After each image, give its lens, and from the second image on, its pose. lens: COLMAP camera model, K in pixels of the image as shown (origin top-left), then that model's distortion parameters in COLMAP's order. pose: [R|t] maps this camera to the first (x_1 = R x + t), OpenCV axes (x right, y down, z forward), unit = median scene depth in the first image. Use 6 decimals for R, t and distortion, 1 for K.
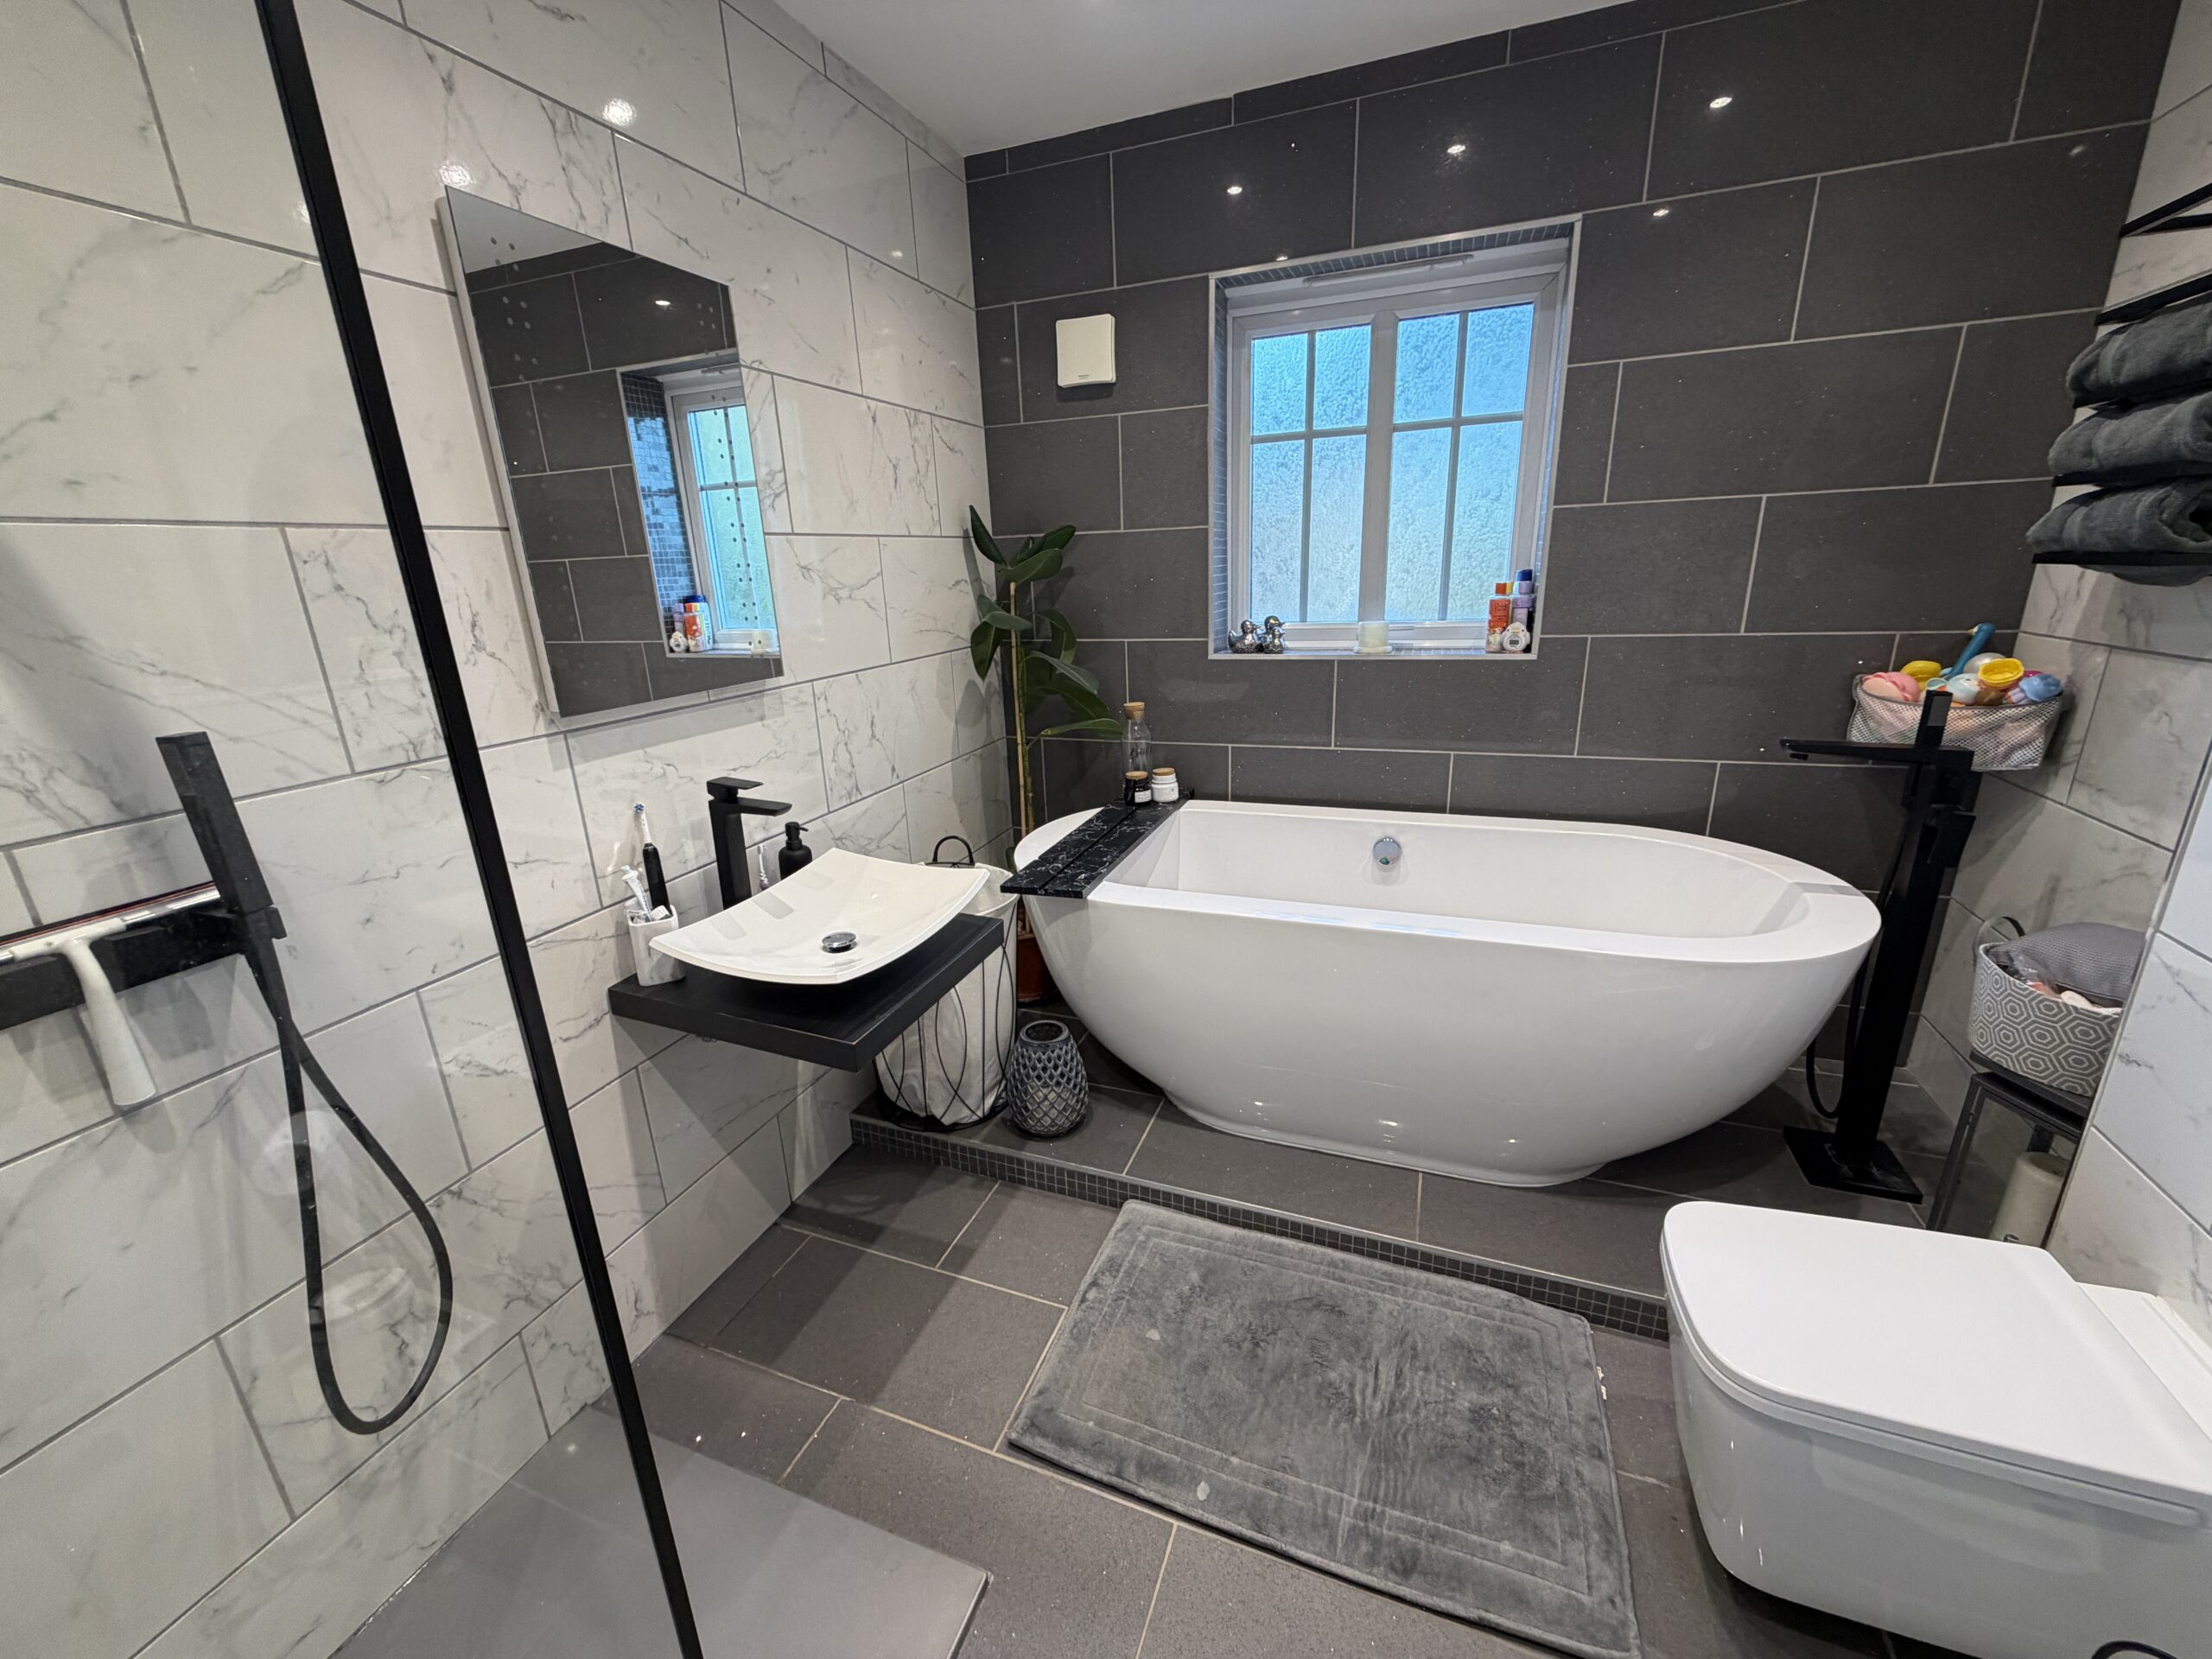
lens RADIAL K [[873.5, 0, 1103.6], [0, 873.5, 828.2], [0, 0, 1]] dist [-0.000317, -0.000196]
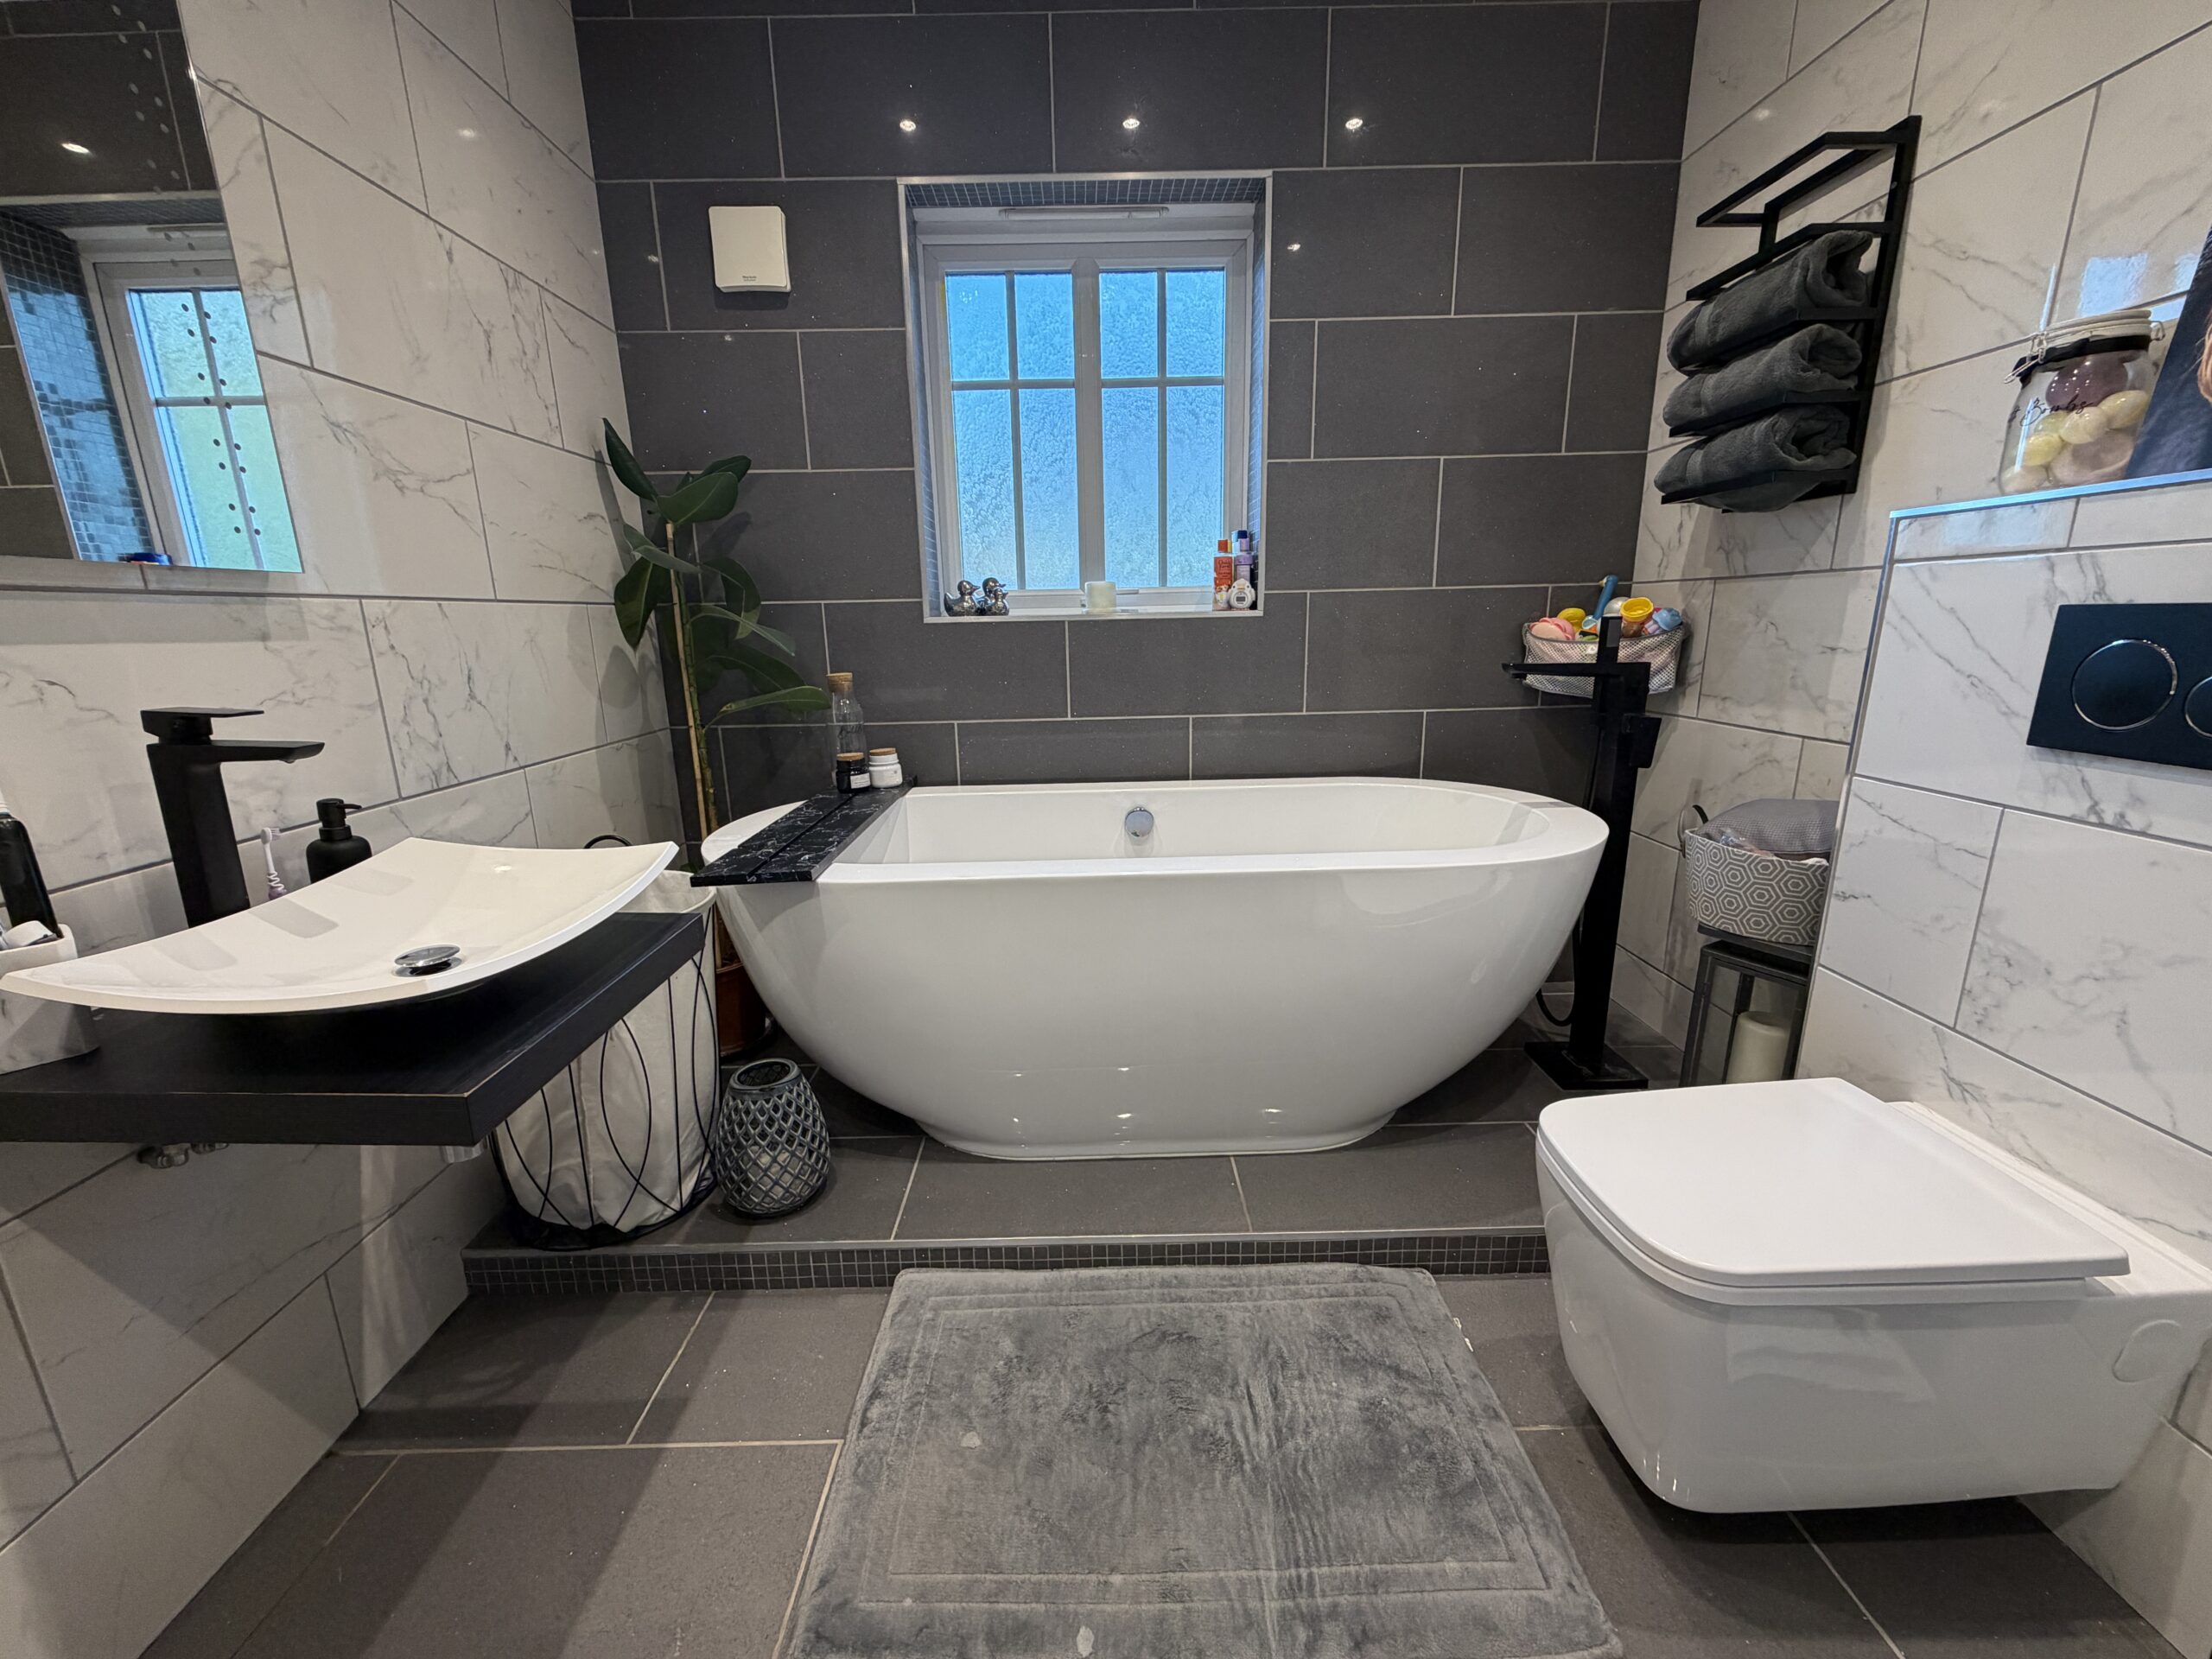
lens RADIAL K [[873.5, 0, 1100.8], [0, 873.5, 825.9], [0, 0, 1]] dist [-0.000317, -0.000196]
pose [[0.929624, -0.068016, 0.362178, -0.059074], [0.093579, 0.994174, -0.053491, 0.092245], [-0.356429, 0.083619, 0.930573, 0.186812]]
